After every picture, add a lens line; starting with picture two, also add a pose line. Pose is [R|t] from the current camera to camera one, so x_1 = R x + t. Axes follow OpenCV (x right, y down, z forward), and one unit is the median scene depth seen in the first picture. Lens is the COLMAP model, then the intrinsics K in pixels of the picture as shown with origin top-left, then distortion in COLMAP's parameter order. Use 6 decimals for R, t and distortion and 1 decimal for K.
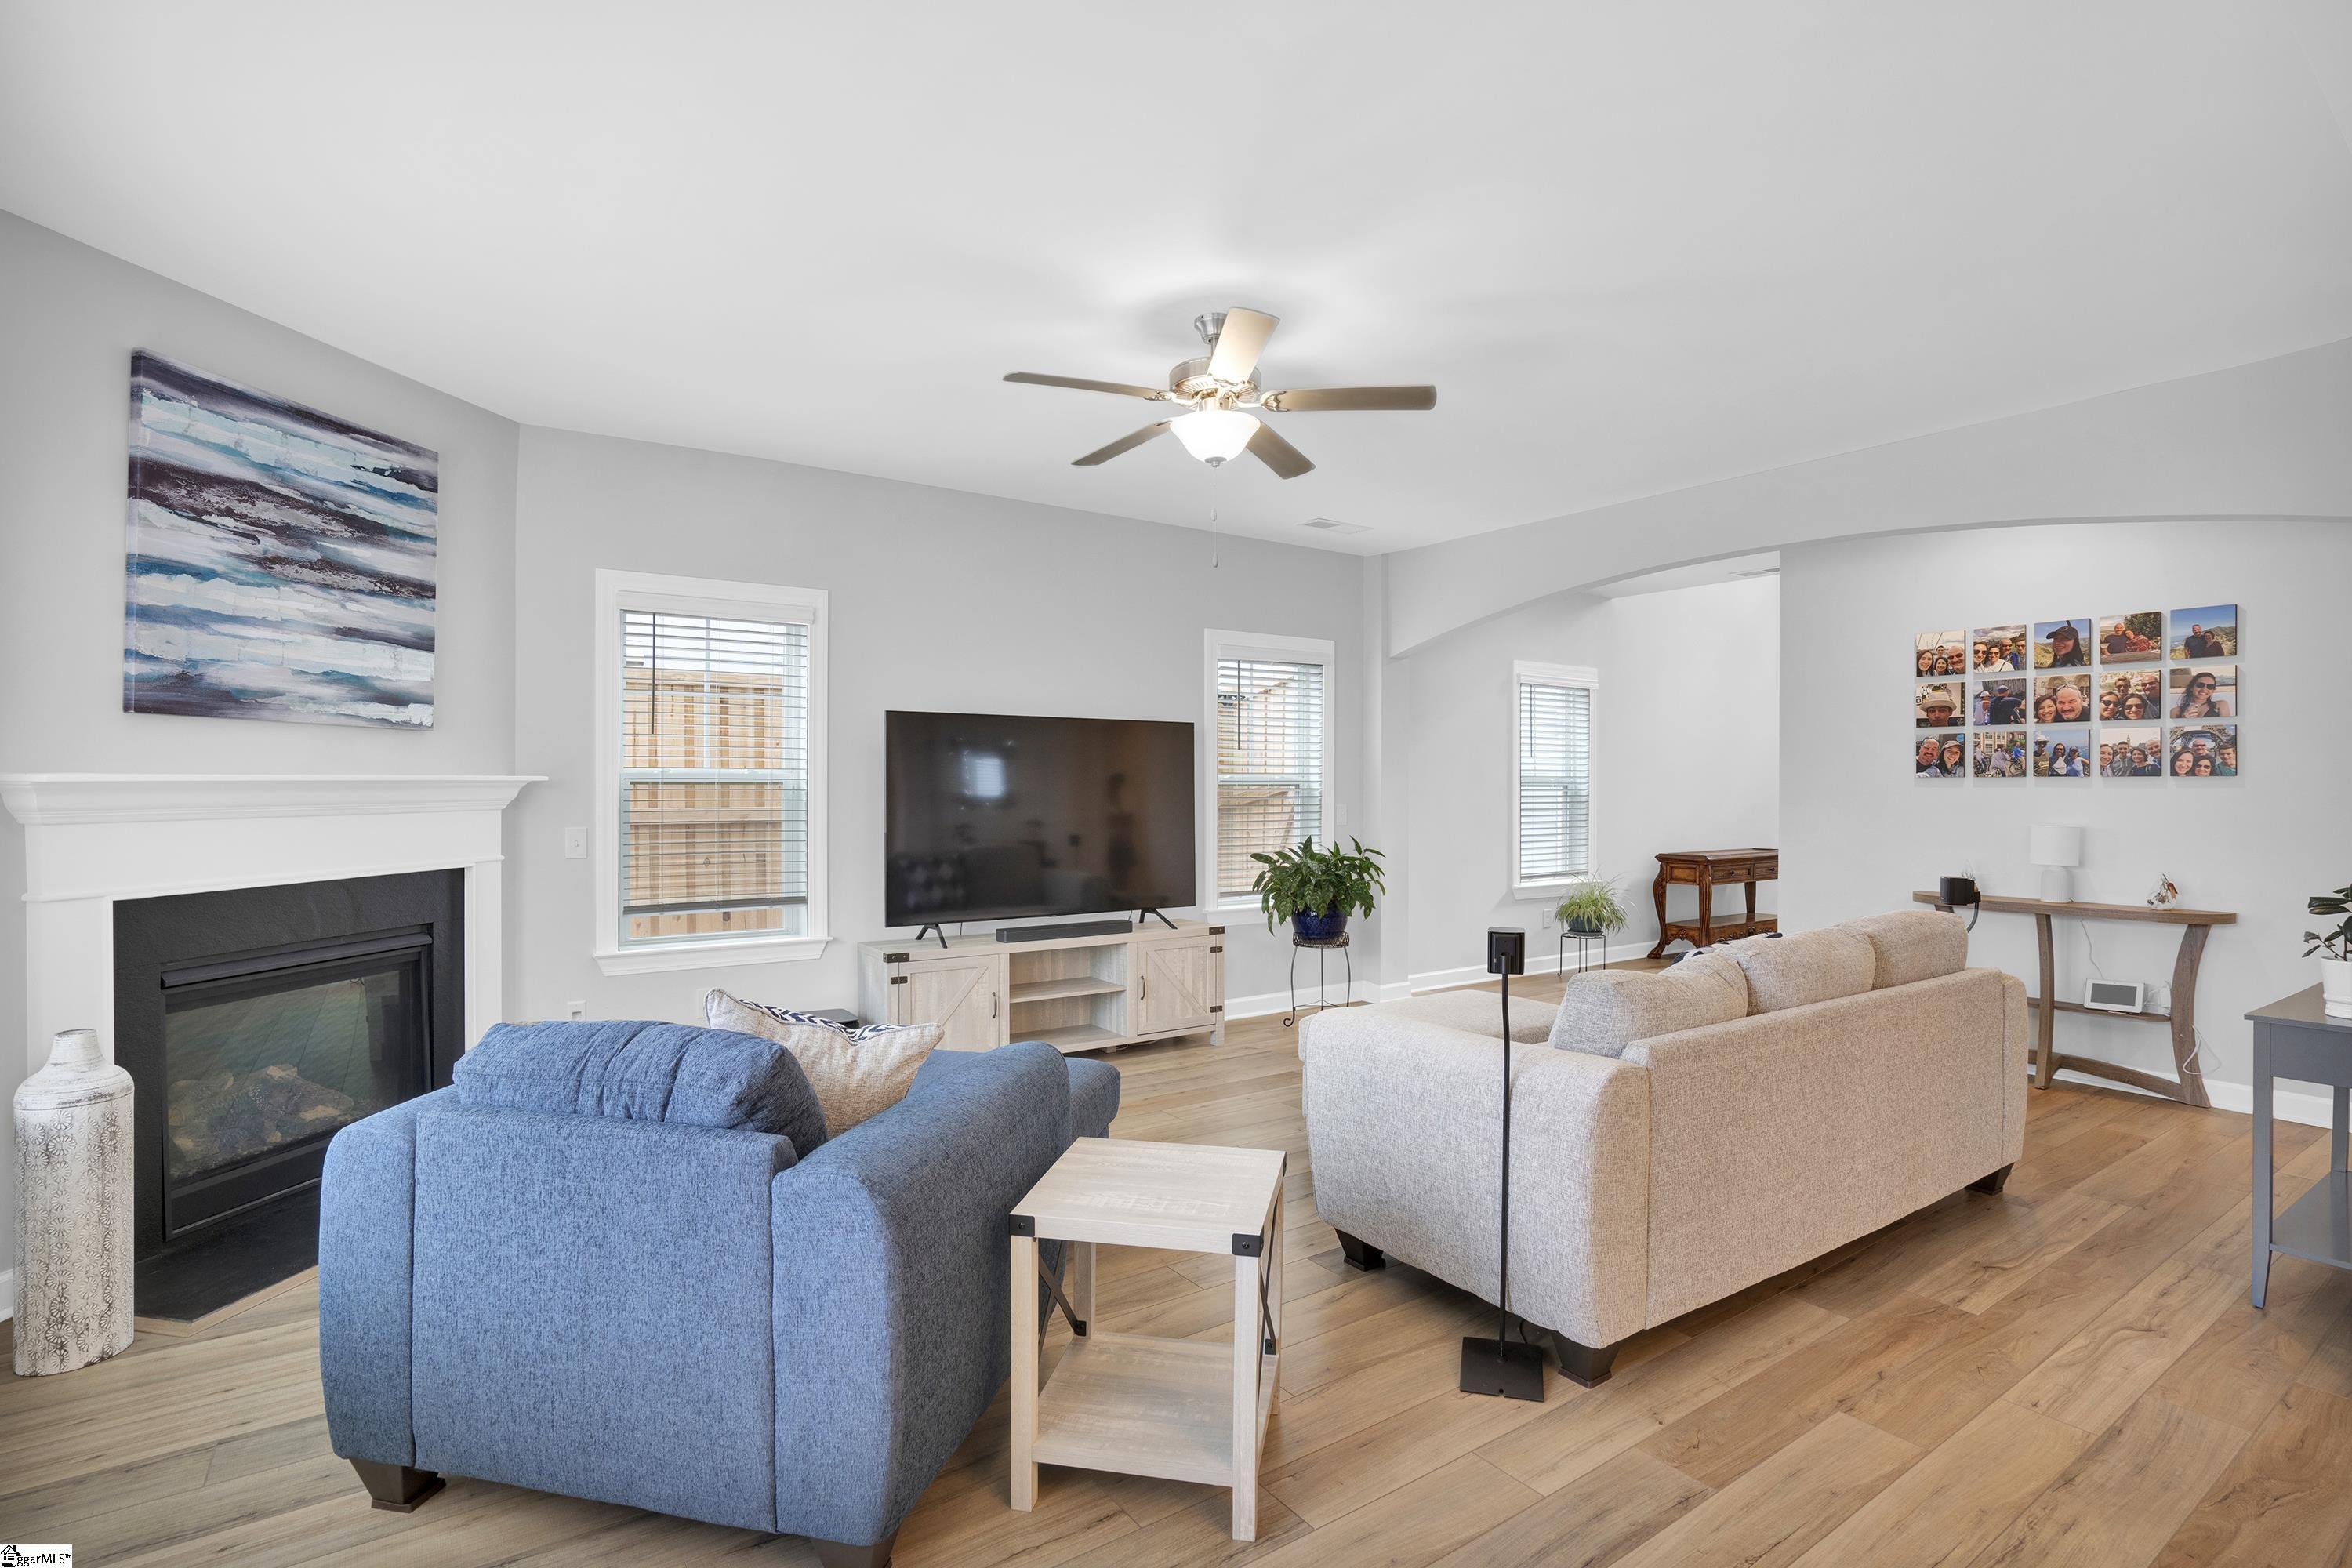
lens RADIAL K [[1120.5, 0, 1127.2], [0, 1120.5, 781.3], [0, 0, 1]] dist [-0.011324, 0.002494]
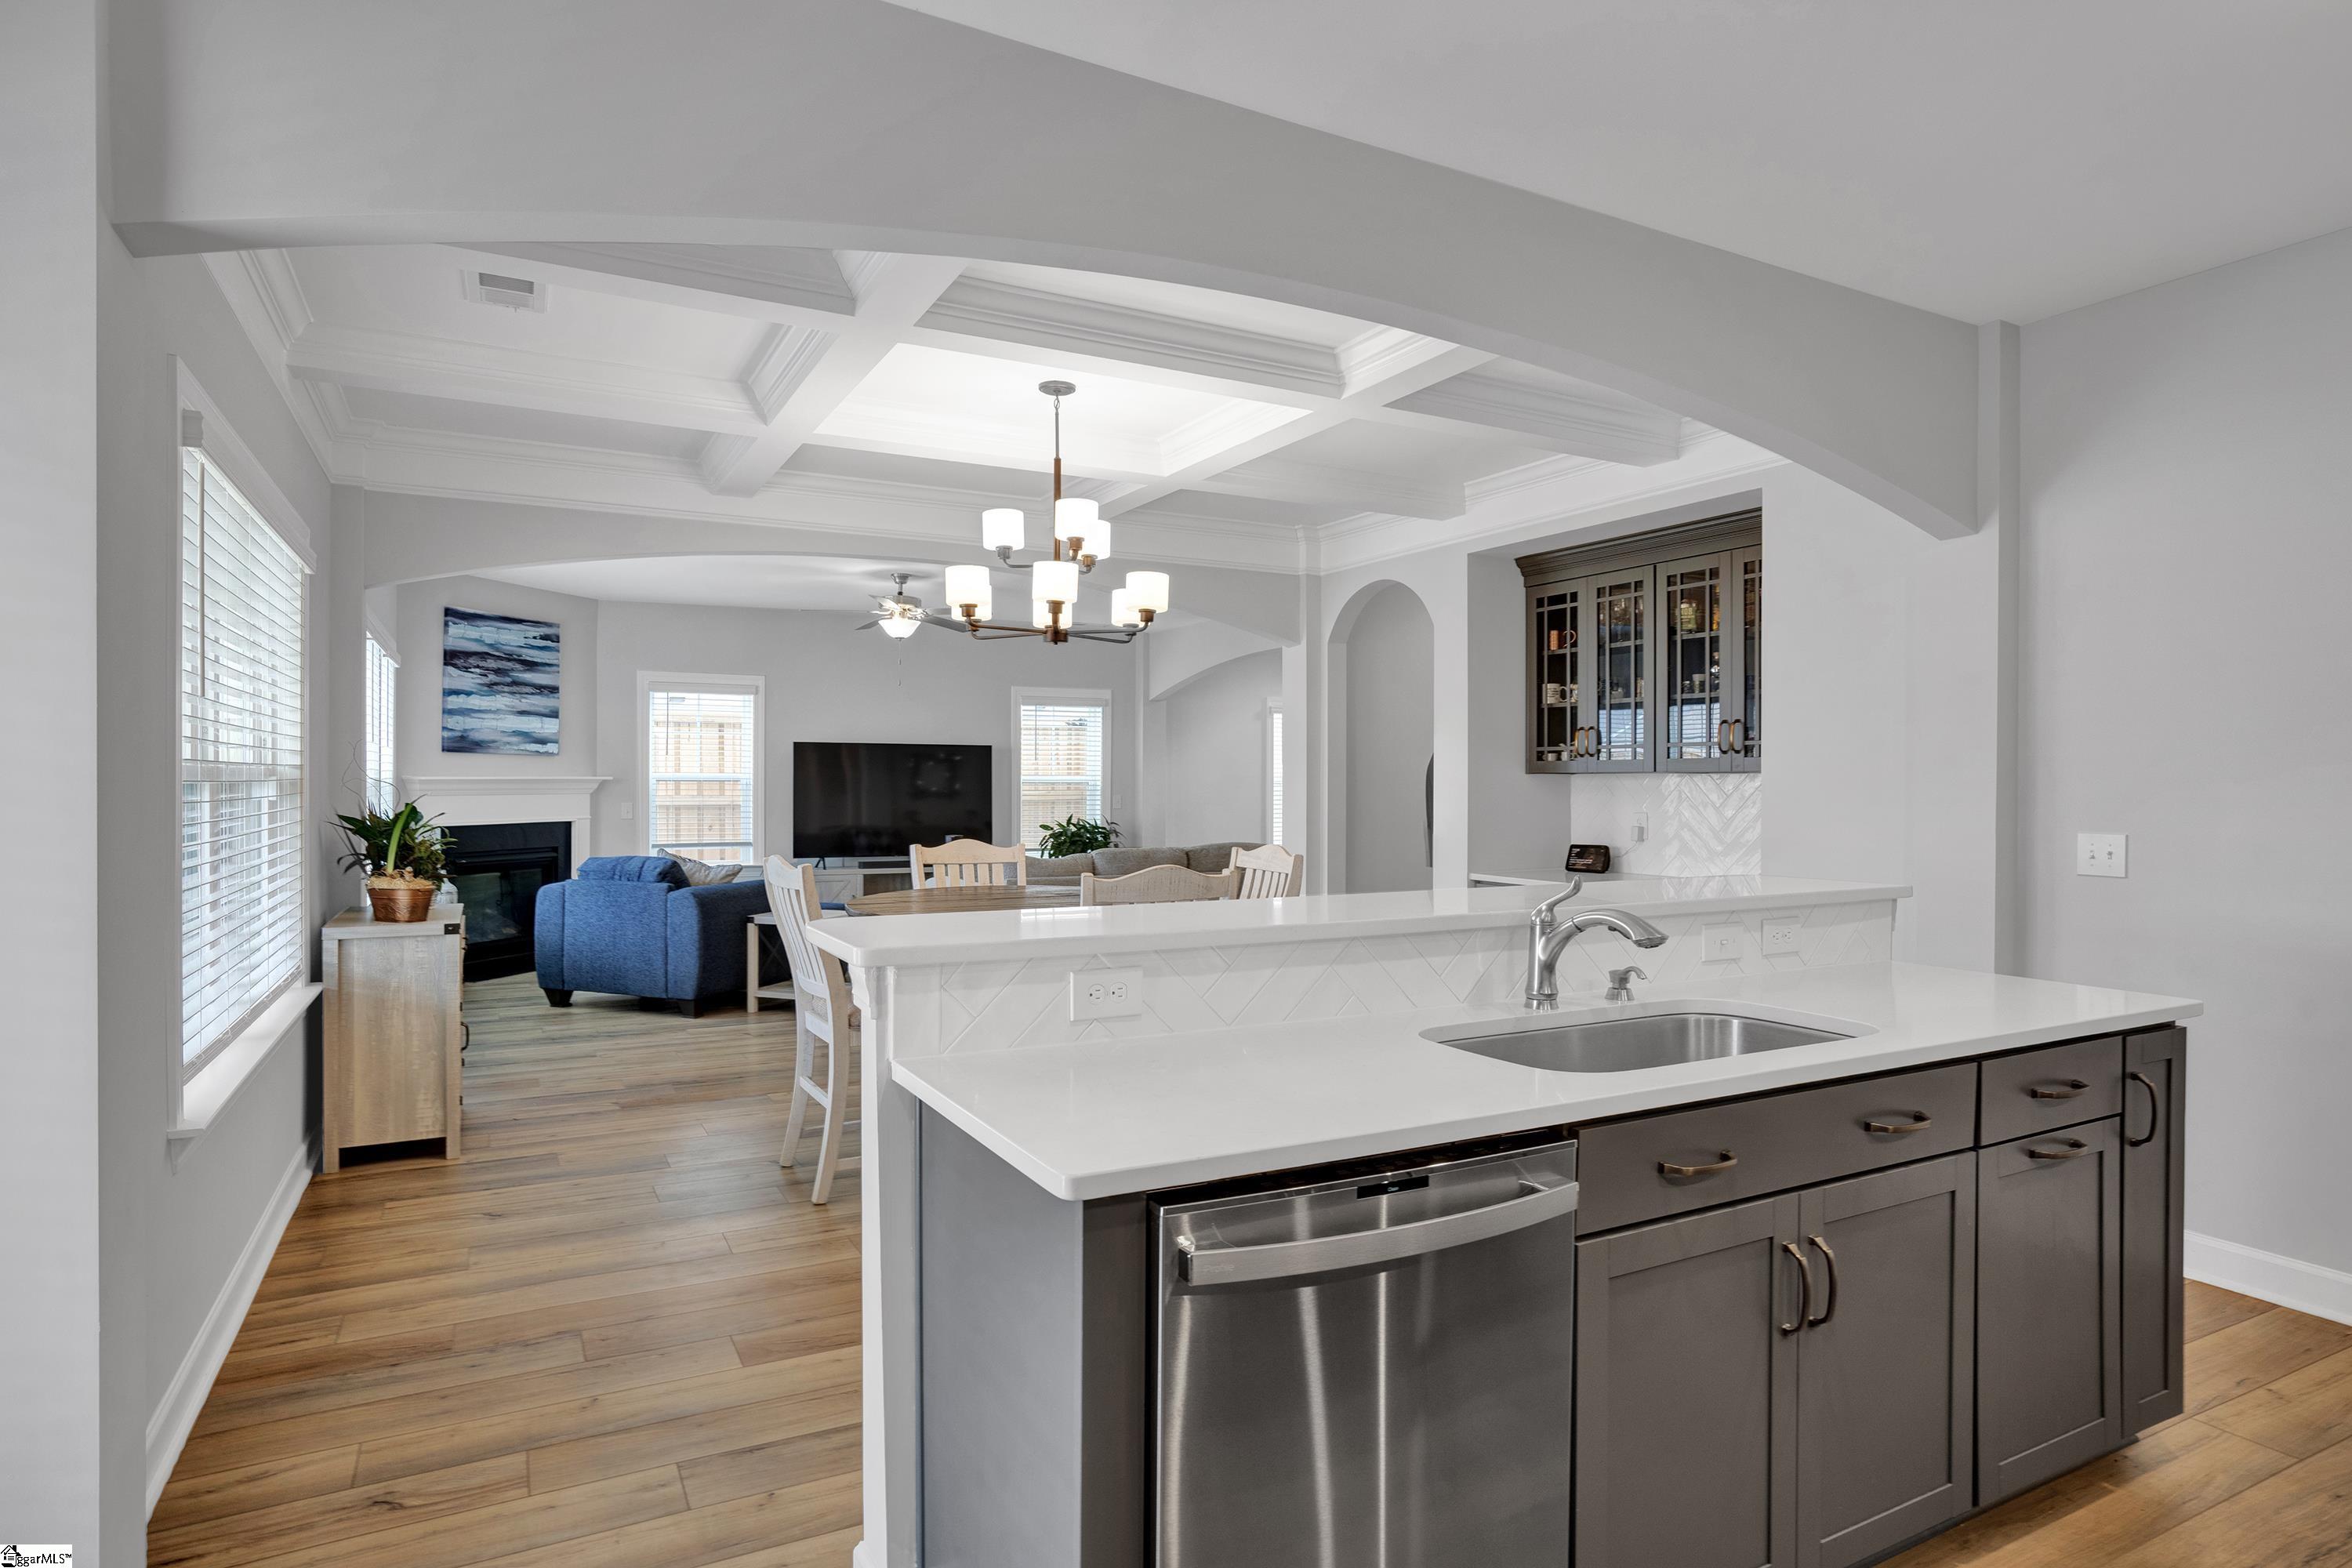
lens RADIAL K [[1248.1, 0, 1184.9], [0, 1248.1, 775.7], [0, 0, 1]] dist [0.010618, -0.002321]
pose [[0.998021, 0.000231, -0.062887, 0.792789], [-0.000423, 0.999995, -0.003049, -0.000684], [0.062886, 0.003070, 0.998016, -1.436845]]
